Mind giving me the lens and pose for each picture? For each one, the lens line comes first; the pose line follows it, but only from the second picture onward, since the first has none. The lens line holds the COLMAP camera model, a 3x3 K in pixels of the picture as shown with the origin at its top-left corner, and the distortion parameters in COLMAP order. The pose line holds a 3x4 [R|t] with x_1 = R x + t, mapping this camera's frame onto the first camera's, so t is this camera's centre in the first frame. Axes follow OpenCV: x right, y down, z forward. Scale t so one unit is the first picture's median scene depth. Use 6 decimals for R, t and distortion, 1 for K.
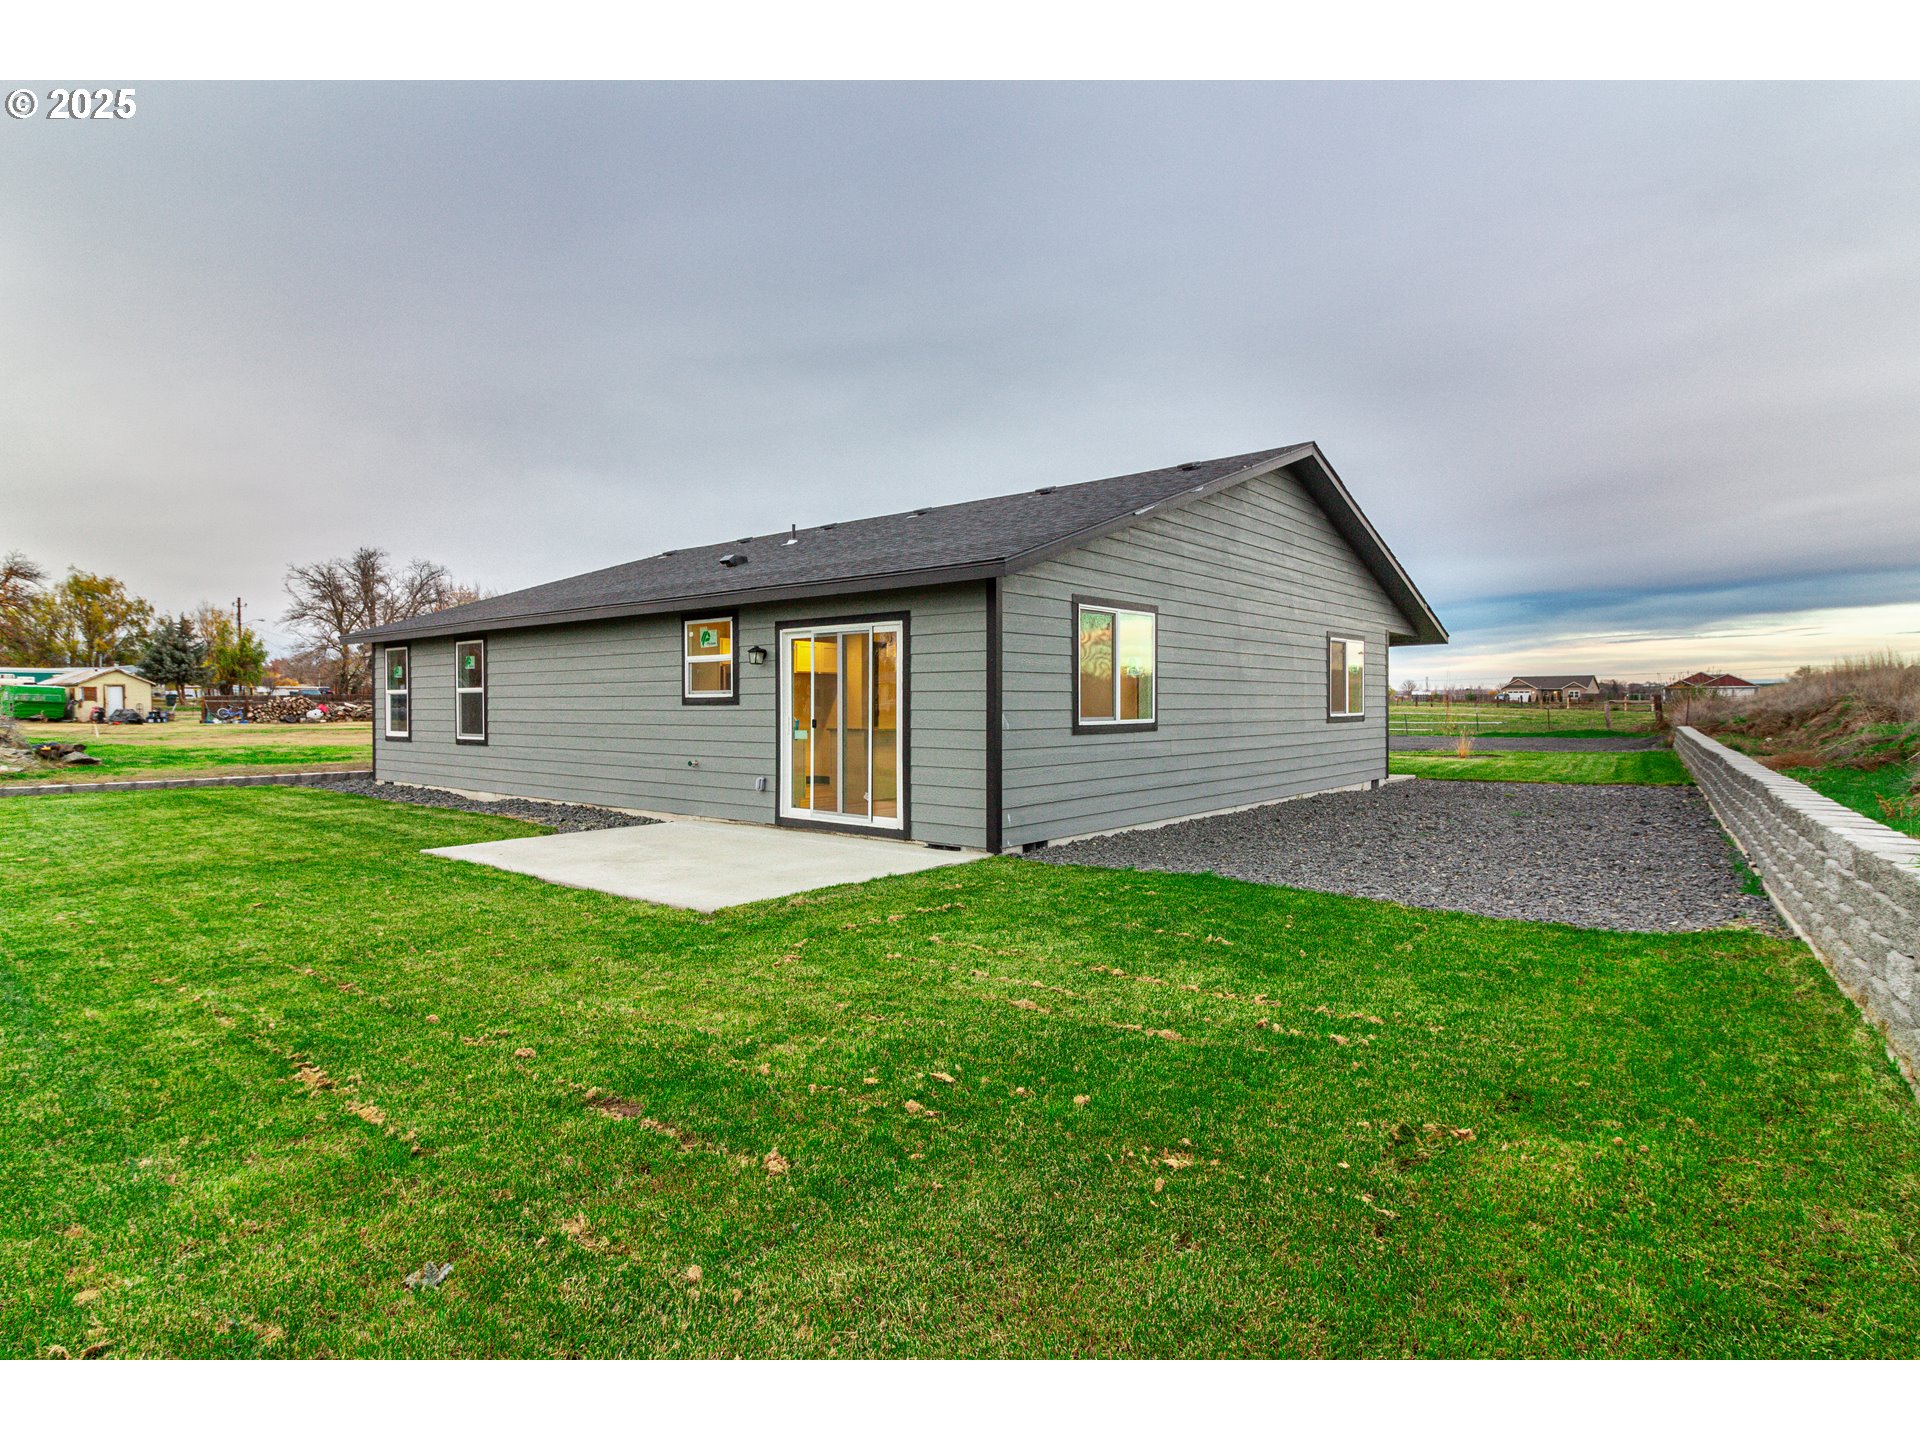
lens RADIAL K [[1017.6, 0, 965.7], [0, 1017.6, 713.1], [0, 0, 1]] dist [0.003215, 0.000159]
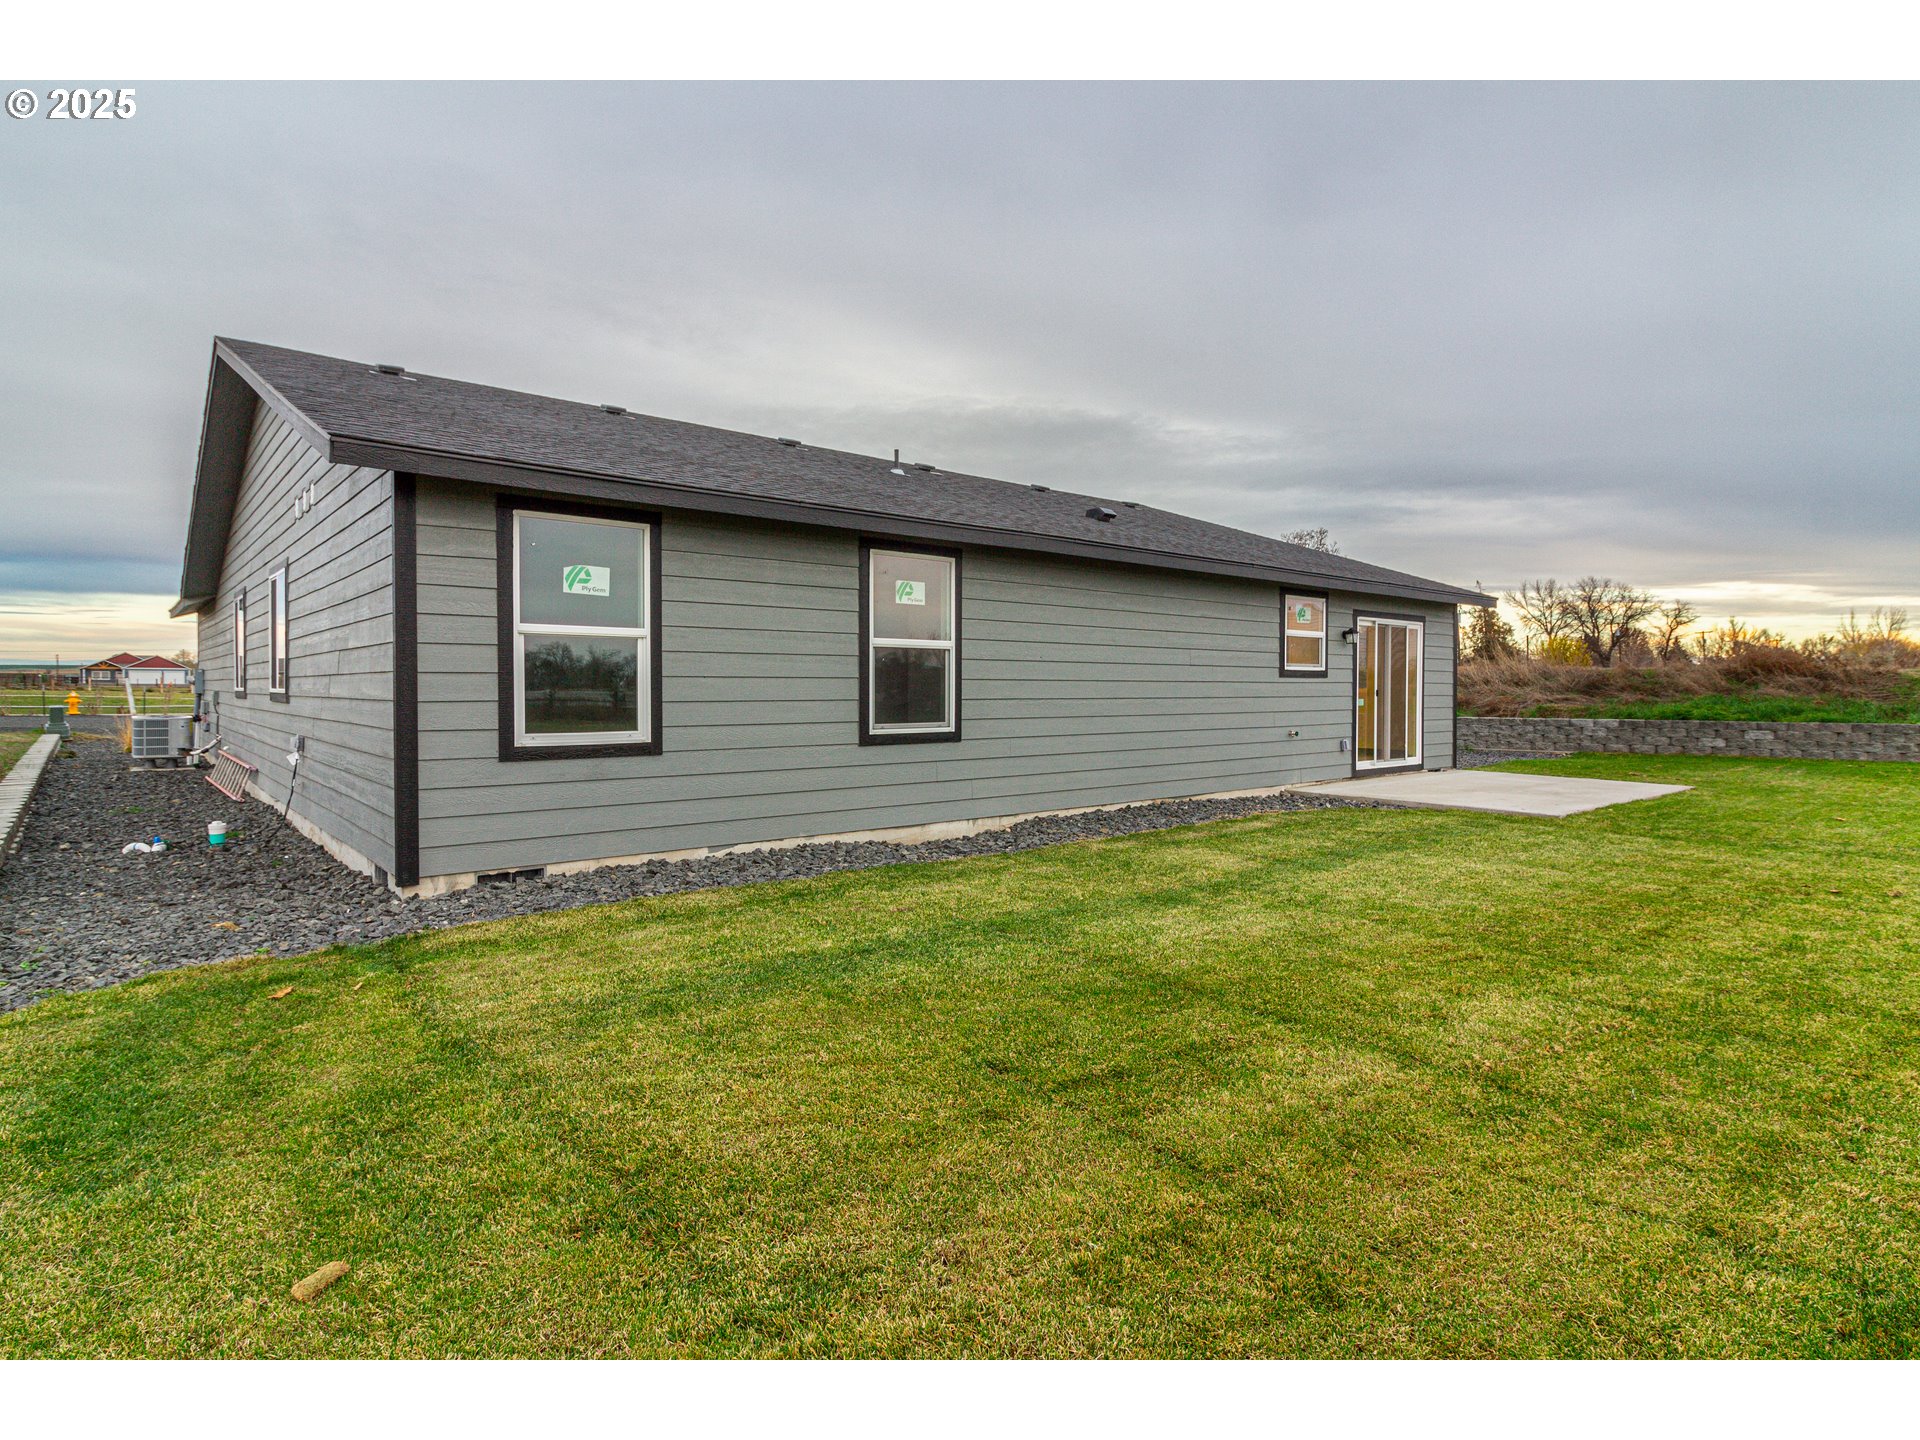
lens RADIAL K [[1017.6, 0, 967.0], [0, 1017.6, 716.1], [0, 0, 1]] dist [0.003215, 0.000159]
pose [[0.165523, -0.011936, 0.986134, -1.318908], [0.016830, 0.999815, 0.009277, 0.016189], [-0.986062, 0.015061, 0.165693, 1.137487]]
